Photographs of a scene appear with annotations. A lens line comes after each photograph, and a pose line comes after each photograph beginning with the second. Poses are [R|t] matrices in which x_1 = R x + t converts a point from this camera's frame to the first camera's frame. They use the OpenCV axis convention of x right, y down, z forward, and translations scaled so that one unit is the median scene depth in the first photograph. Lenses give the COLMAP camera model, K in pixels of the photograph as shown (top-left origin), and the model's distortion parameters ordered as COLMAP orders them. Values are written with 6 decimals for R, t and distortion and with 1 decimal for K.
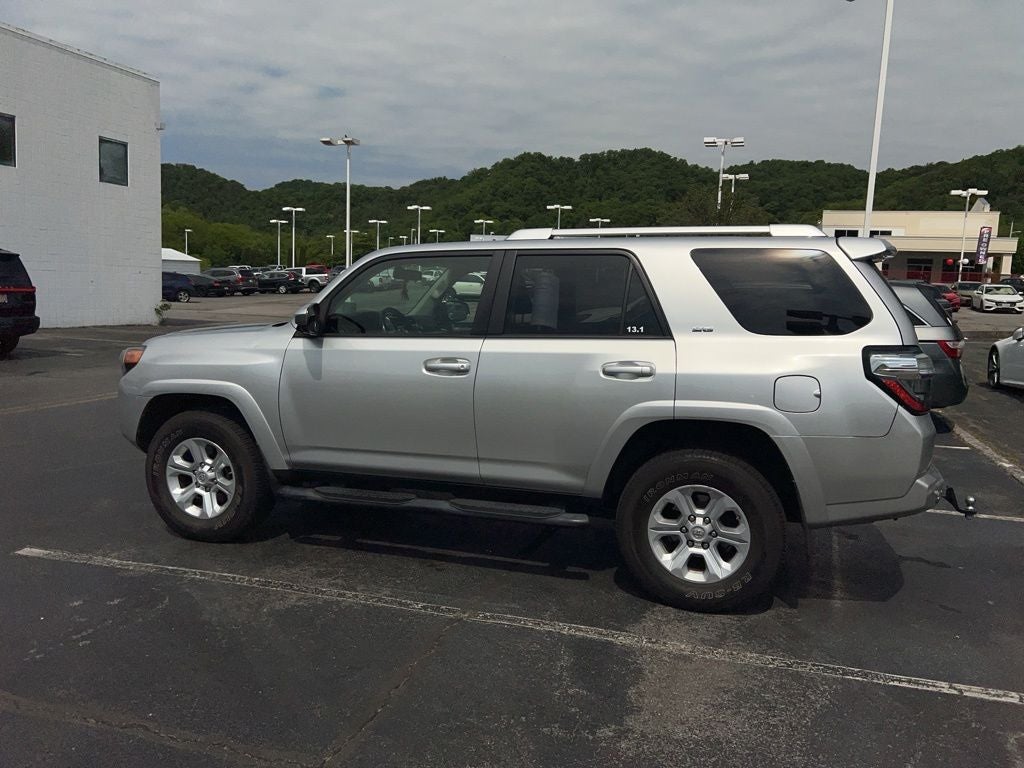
lens RADIAL K [[767.1, 0, 524.8], [0, 767.1, 367.1], [0, 0, 1]] dist [0.043348, -0.046957]
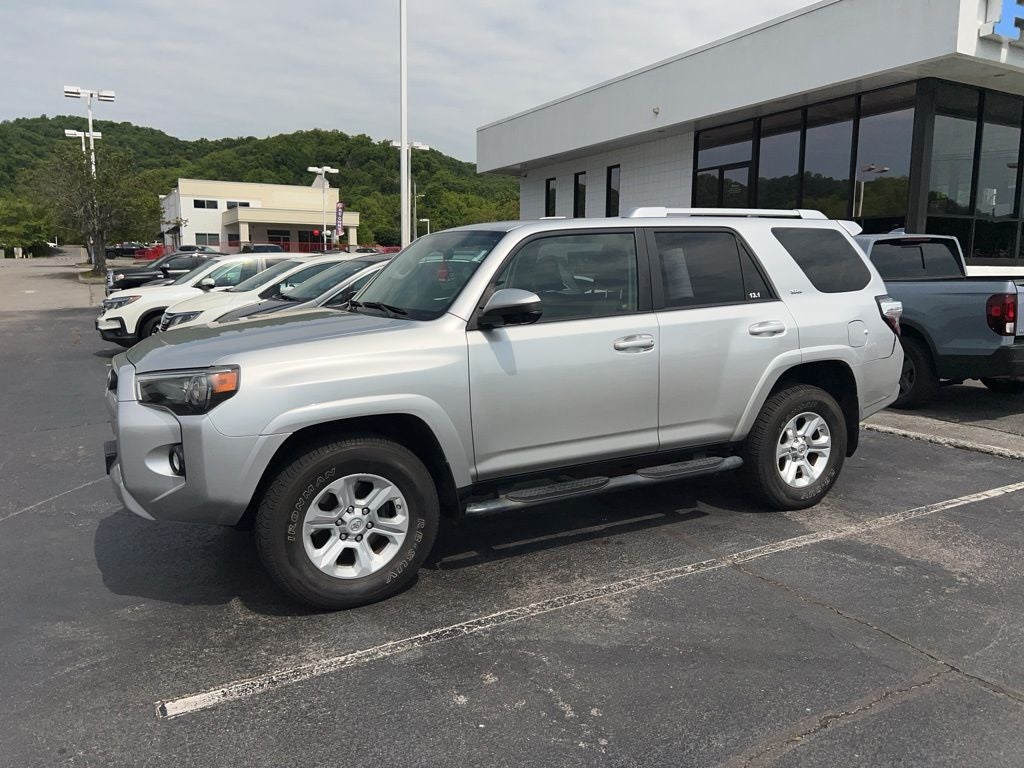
lens RADIAL K [[767.1, 0, 524.6], [0, 767.1, 393.2], [0, 0, 1]] dist [0.043348, -0.046957]
pose [[0.693626, -0.145598, 0.705467, -0.933249], [0.096045, 0.989308, 0.109745, -0.061413], [-0.713904, -0.008365, 0.700194, 0.393320]]
